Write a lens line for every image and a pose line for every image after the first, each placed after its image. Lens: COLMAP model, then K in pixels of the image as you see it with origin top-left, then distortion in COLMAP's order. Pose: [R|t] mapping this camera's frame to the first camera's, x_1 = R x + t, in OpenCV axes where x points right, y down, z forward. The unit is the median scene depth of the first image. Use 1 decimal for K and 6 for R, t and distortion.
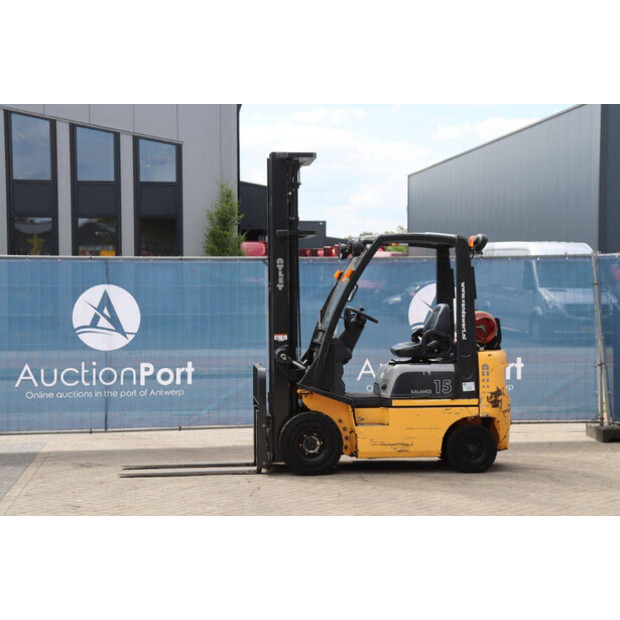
lens RADIAL K [[1346.7, 0, 310.0], [0, 1346.7, 310.0], [0, 0, 1]] dist [0.404774, 0.181531]
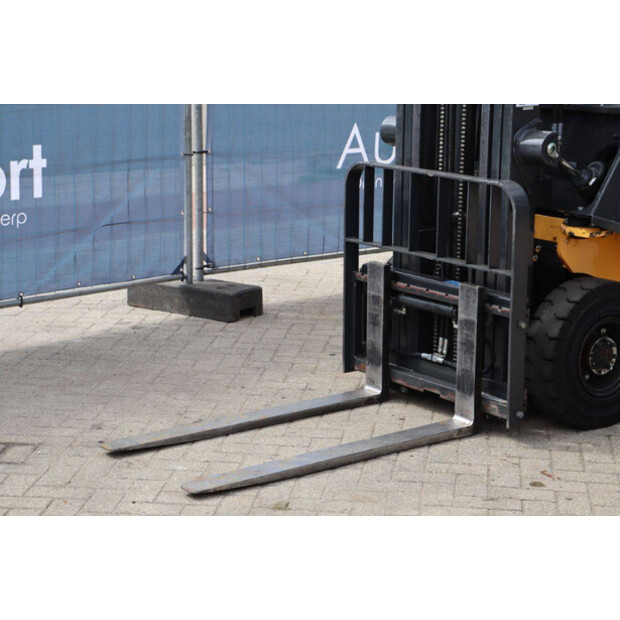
lens RADIAL K [[1497.5, 0, 310.0], [0, 1497.5, 310.0], [0, 0, 1]] dist [0.407192, -0.005628]
pose [[0.846789, -0.100274, 0.522392, -0.305473], [-0.007832, 0.979614, 0.200736, -0.008365], [-0.531871, -0.174072, 0.828741, 0.623229]]
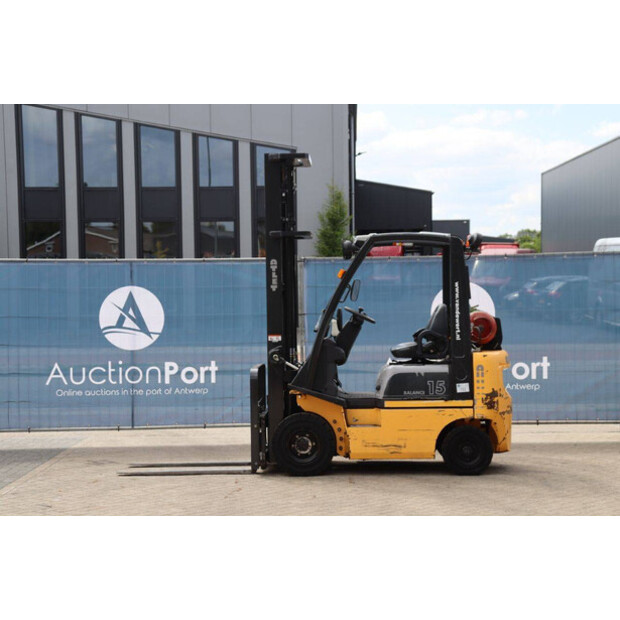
lens RADIAL K [[1270.6, 0, 310.0], [0, 1270.6, 310.0], [0, 0, 1]] dist [0.344523, -0.003325]
pose [[0.992063, -0.004410, -0.125665, 0.118505], [0.004905, 0.999981, 0.003636, -0.003833], [0.125646, -0.004223, 0.992066, 0.060935]]
